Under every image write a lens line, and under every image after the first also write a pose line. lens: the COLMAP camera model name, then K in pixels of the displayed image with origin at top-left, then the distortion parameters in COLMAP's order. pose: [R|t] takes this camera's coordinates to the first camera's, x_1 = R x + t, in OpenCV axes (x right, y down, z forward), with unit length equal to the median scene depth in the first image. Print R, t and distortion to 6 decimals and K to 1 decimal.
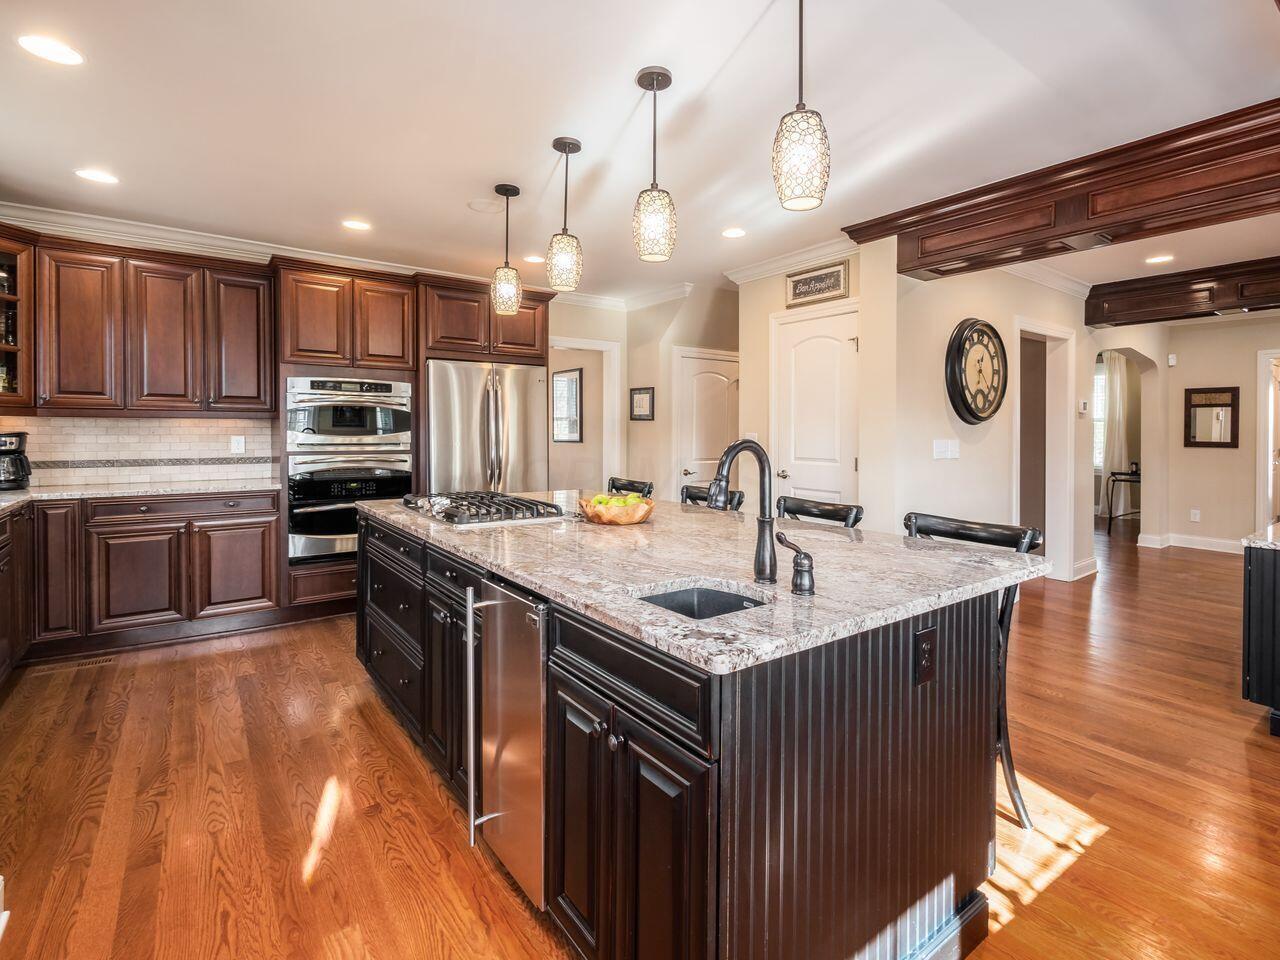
lens RADIAL K [[682.7, 0, 643.4], [0, 682.7, 478.2], [0, 0, 1]] dist [-0.002885, 0.002373]
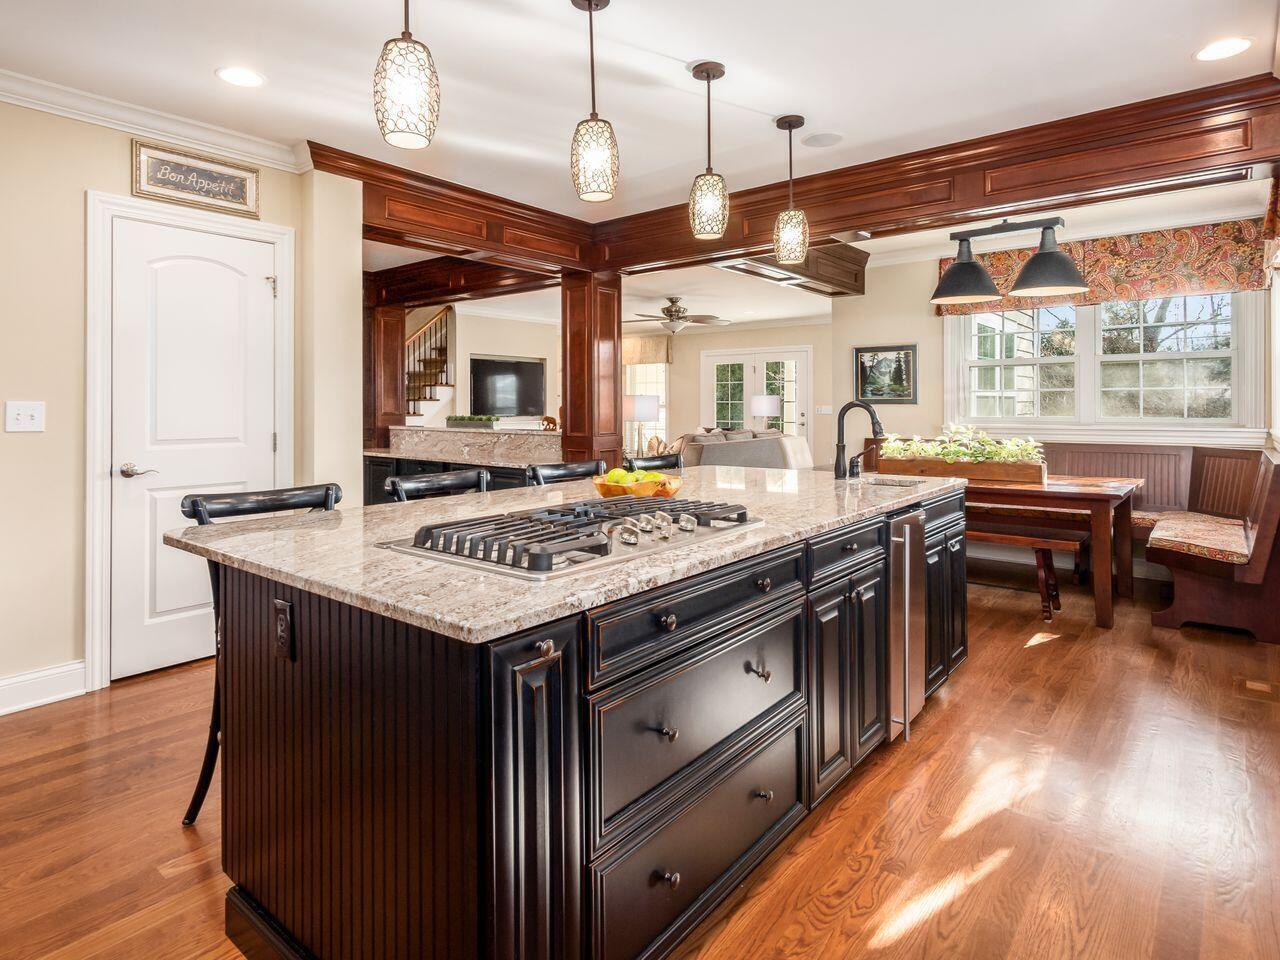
lens RADIAL K [[682.7, 0, 630.2], [0, 682.7, 483.5], [0, 0, 1]] dist [-0.002885, 0.002373]
pose [[-0.272978, -0.130301, 0.953155, -0.583769], [0.050925, 0.987438, 0.149572, -0.066435], [-0.960671, 0.089369, -0.262914, 0.827958]]
